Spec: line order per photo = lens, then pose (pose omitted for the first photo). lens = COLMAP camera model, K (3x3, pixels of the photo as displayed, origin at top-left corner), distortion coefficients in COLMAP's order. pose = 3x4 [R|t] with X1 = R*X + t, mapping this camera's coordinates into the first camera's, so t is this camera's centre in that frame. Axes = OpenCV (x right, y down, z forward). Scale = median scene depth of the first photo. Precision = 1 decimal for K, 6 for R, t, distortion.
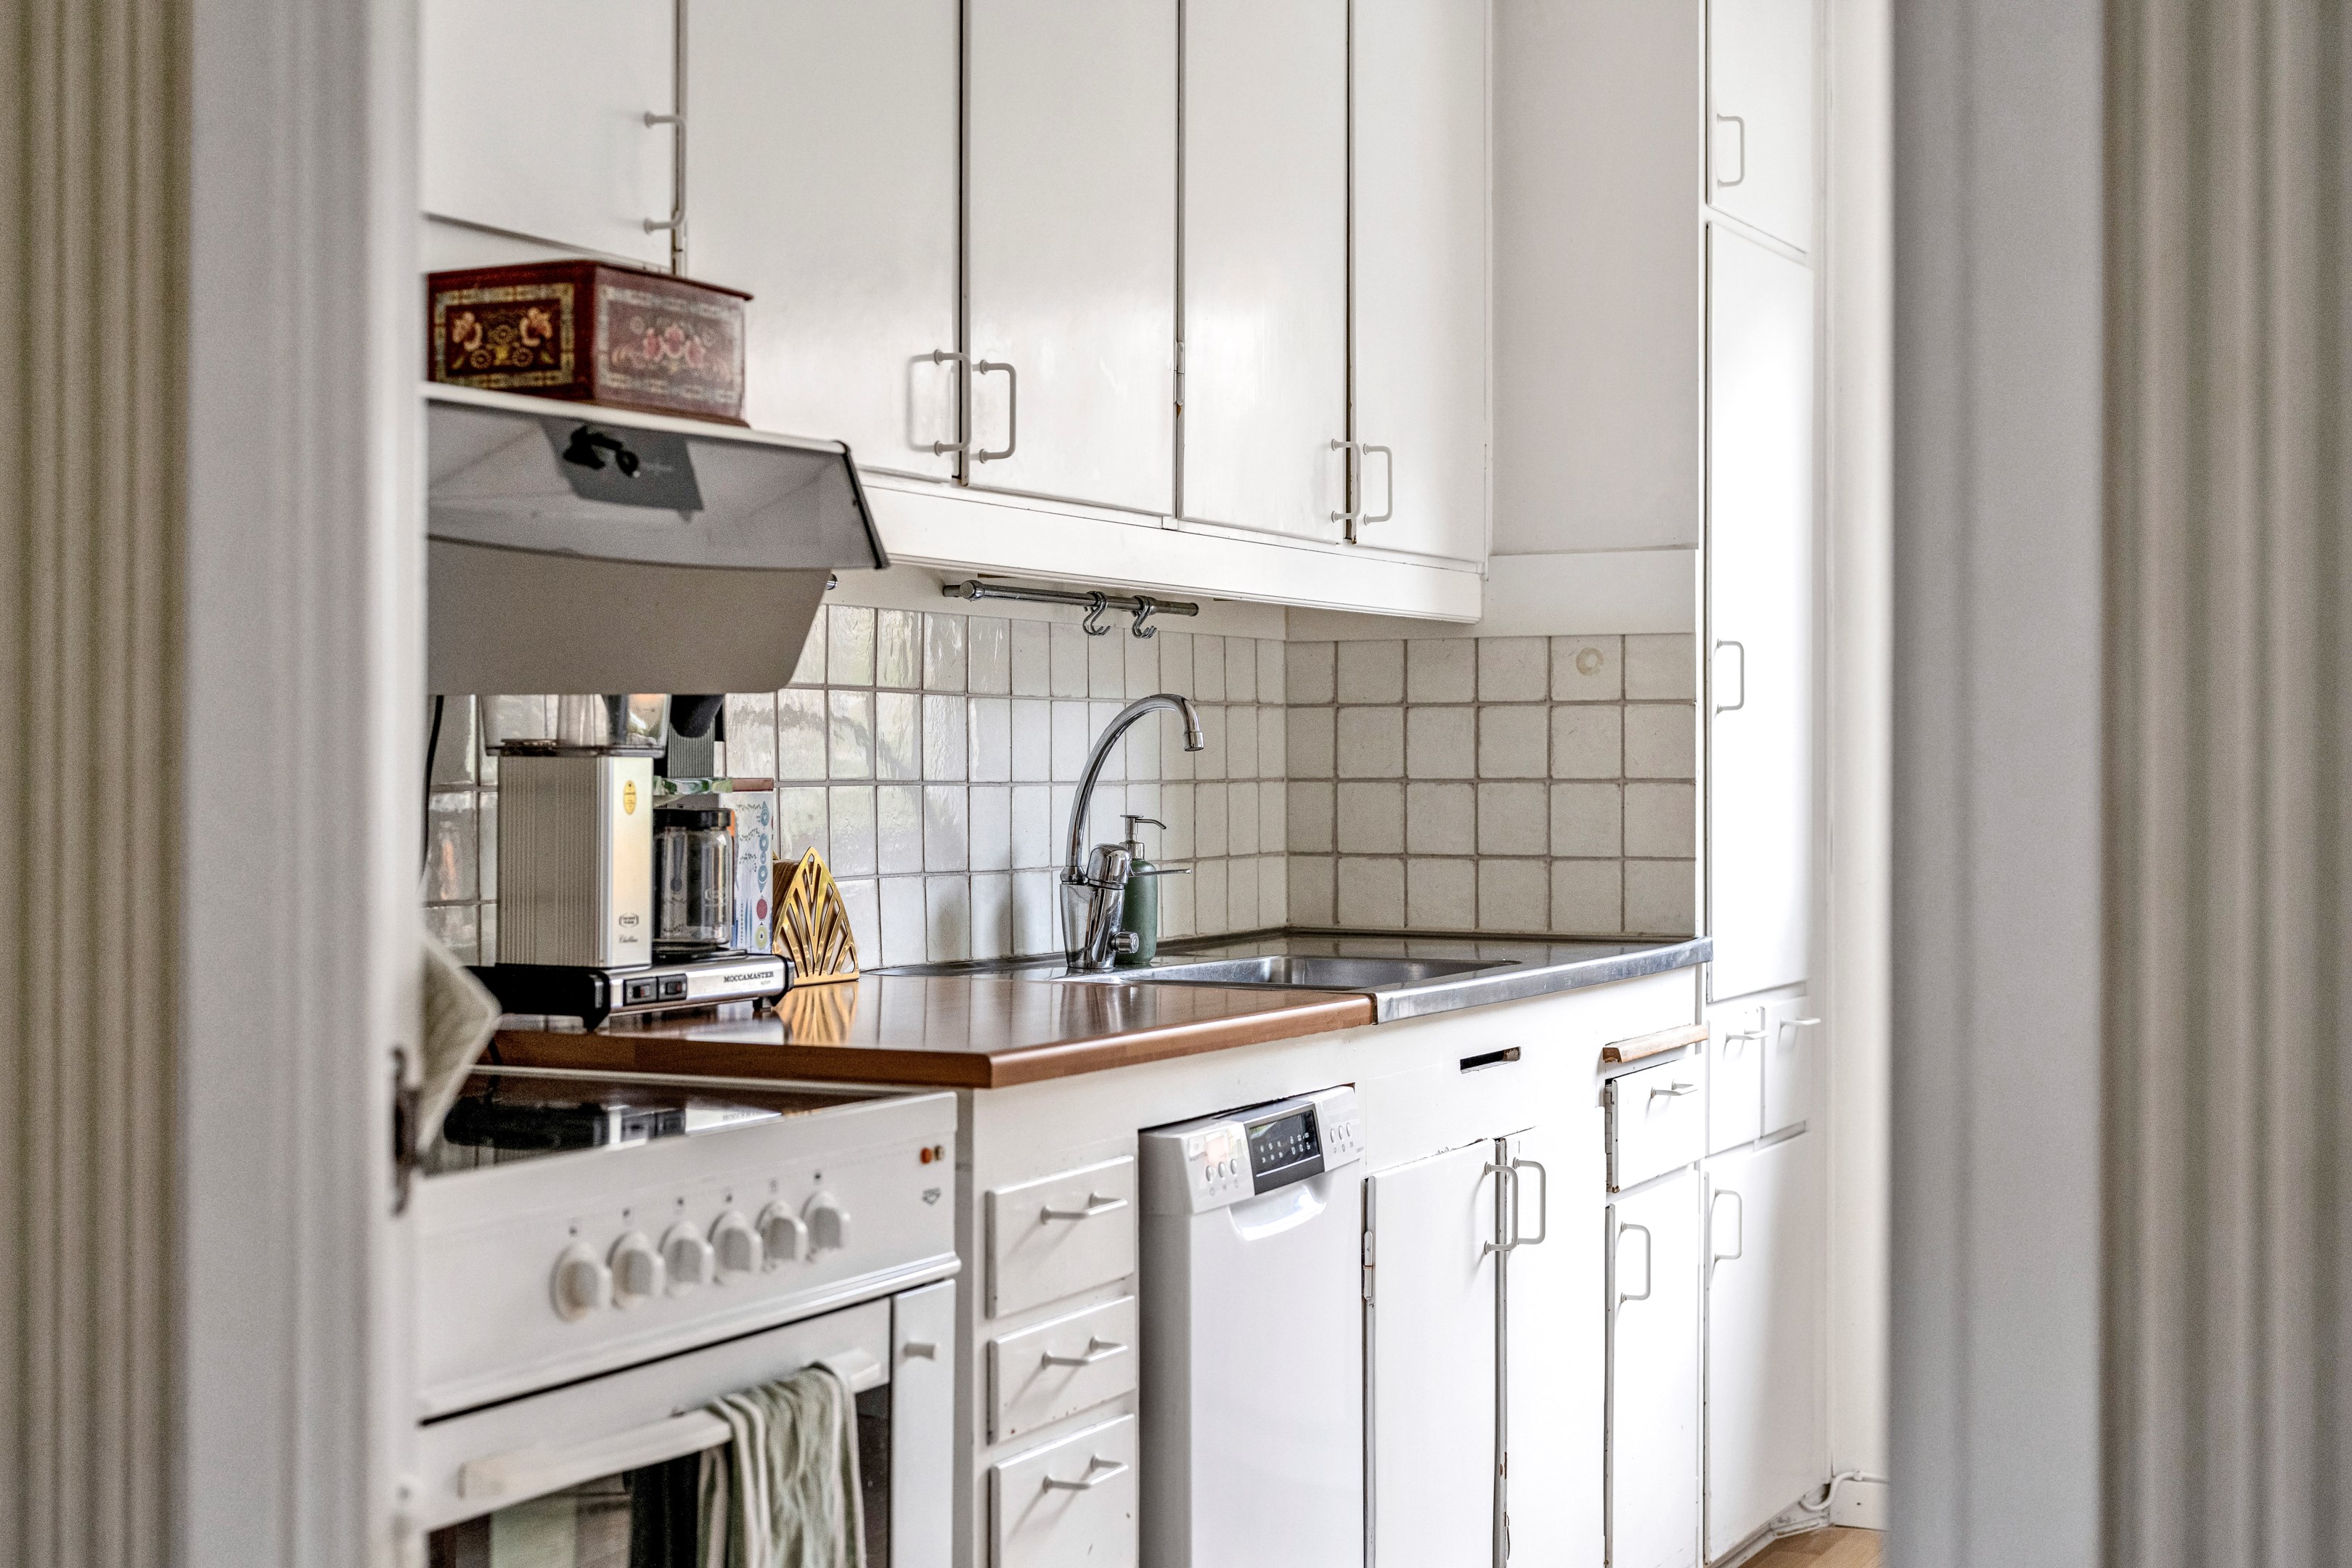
lens RADIAL K [[3341.7, 0, 1176.9], [0, 3341.7, 772.3], [0, 0, 1]] dist [-0.005075, 0.000000]
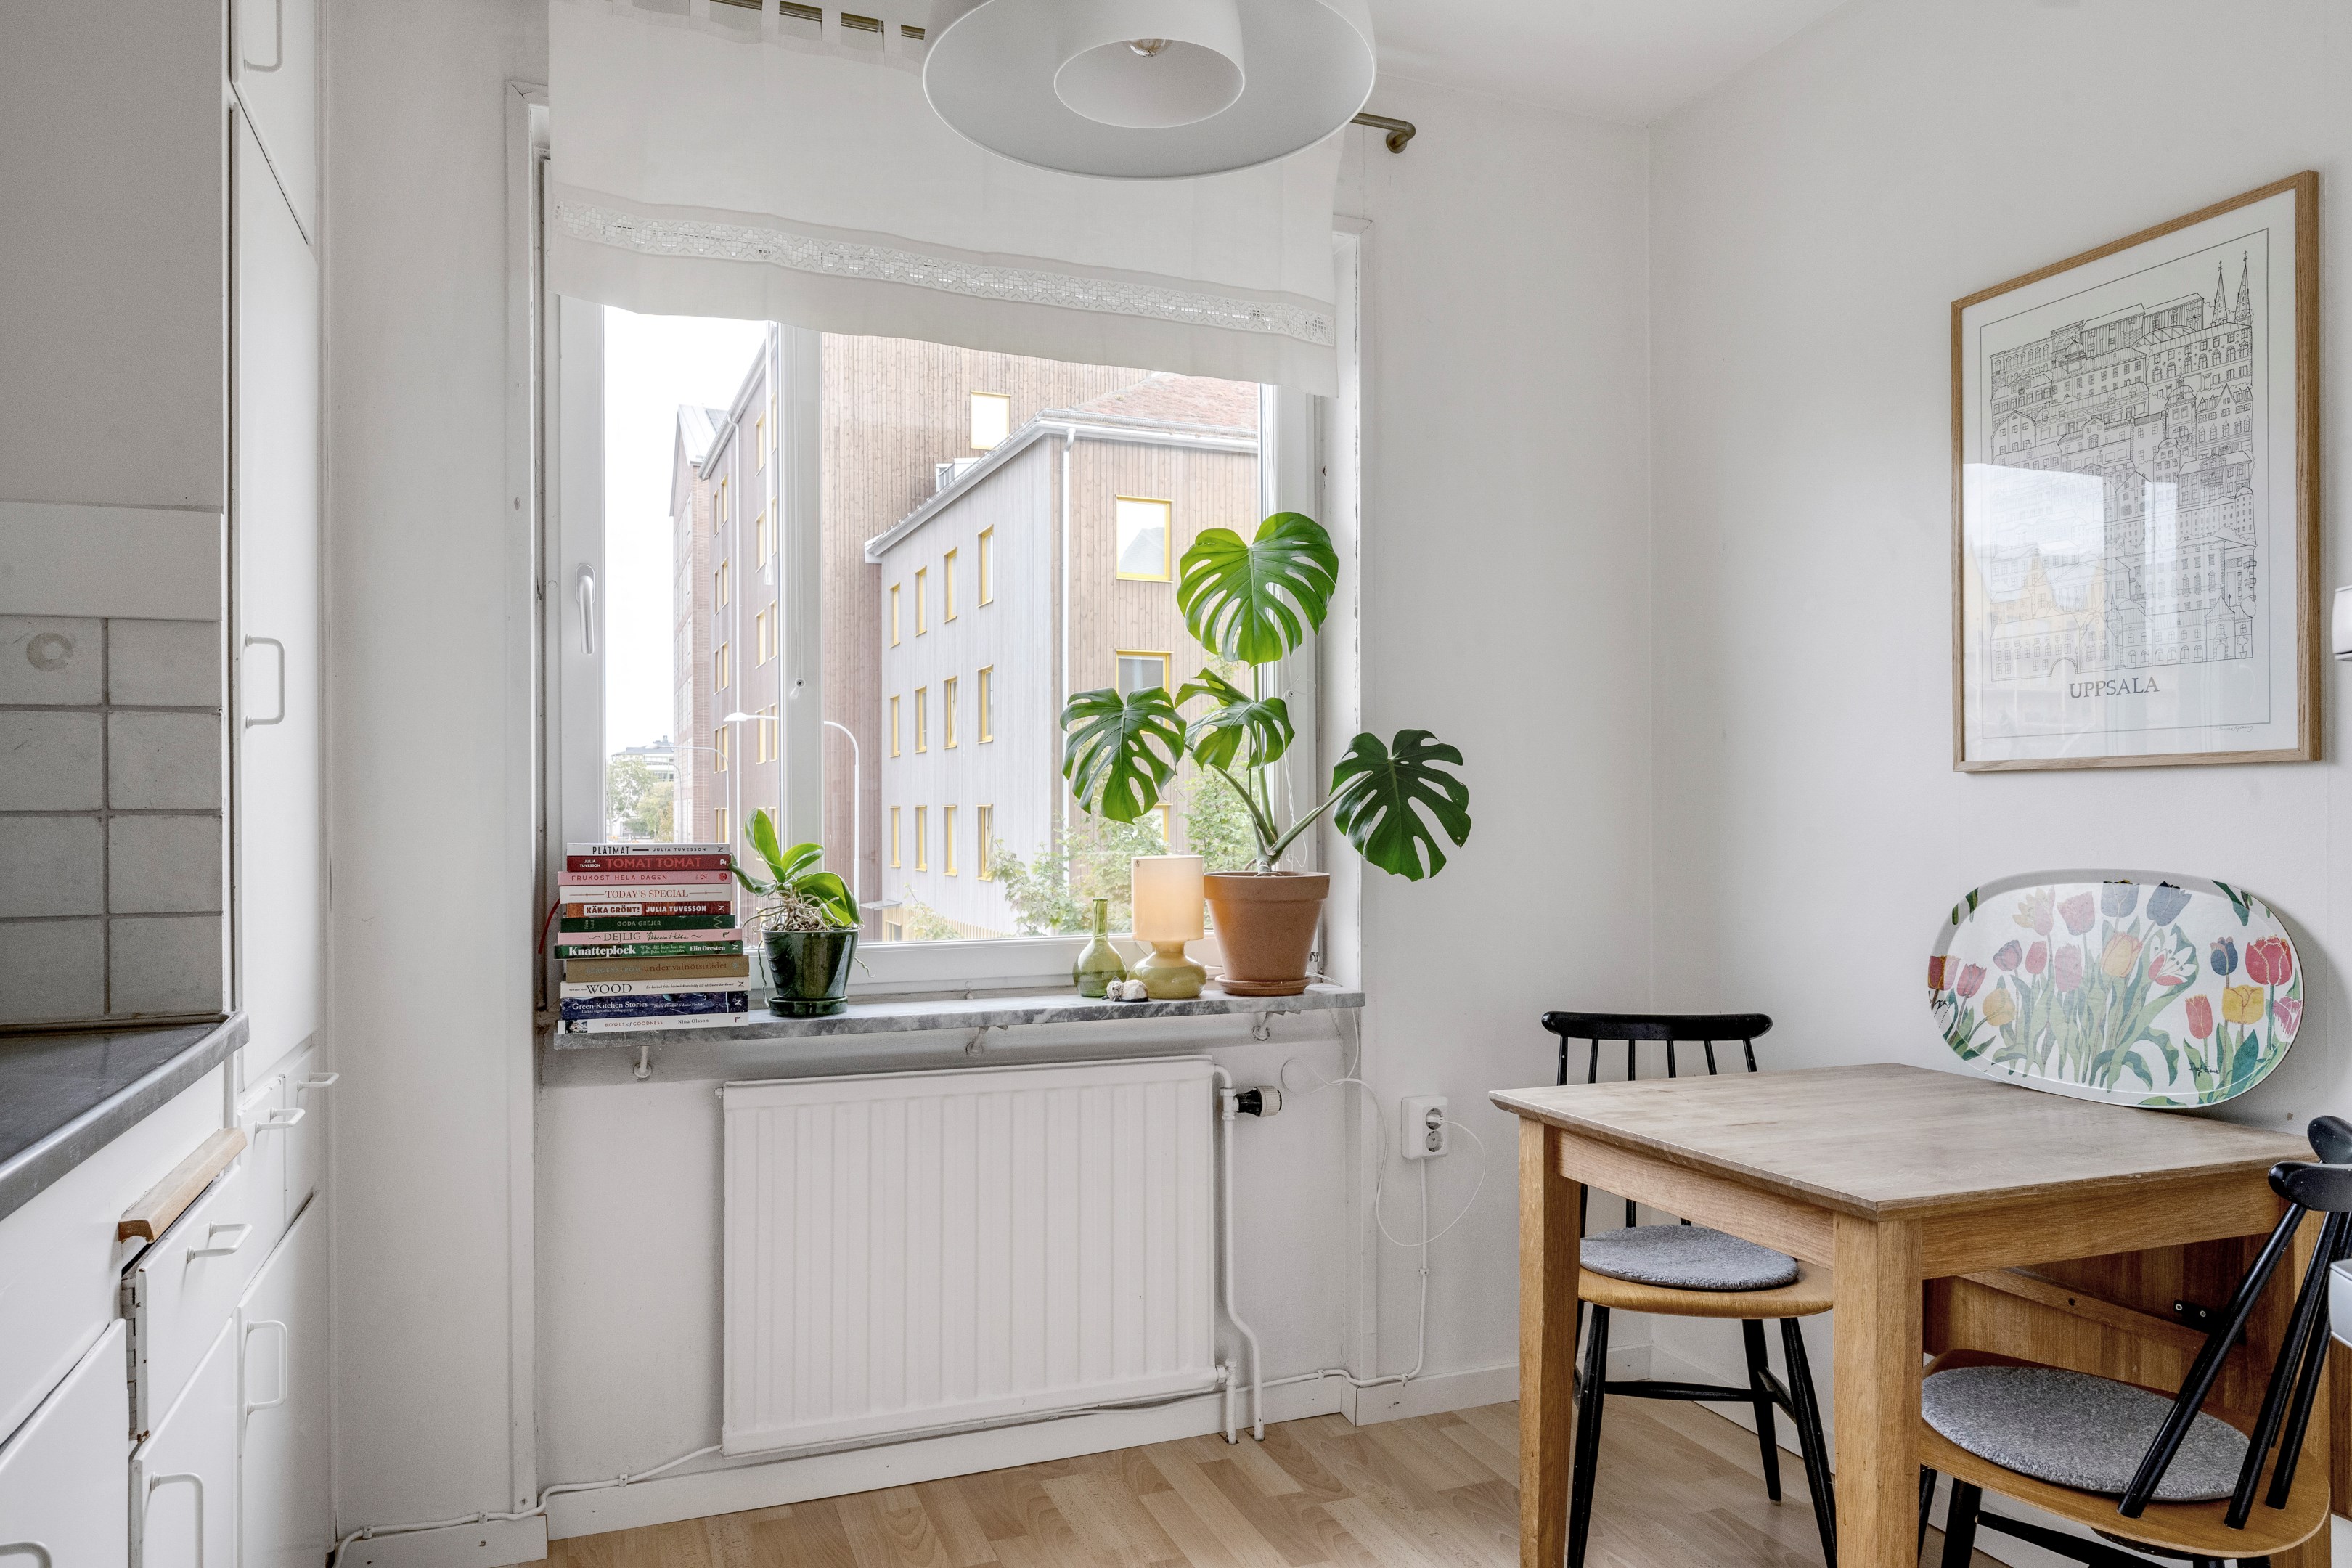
lens RADIAL K [[1541.5, 0, 1188.0], [0, 1541.5, 812.6], [0, 0, 1]] dist [-0.010024, 0.004338]
pose [[0.682132, -0.004782, 0.731213, 0.062278], [0.006856, 0.999976, 0.000145, 0.005392], [-0.731197, 0.004914, 0.682149, 0.777132]]
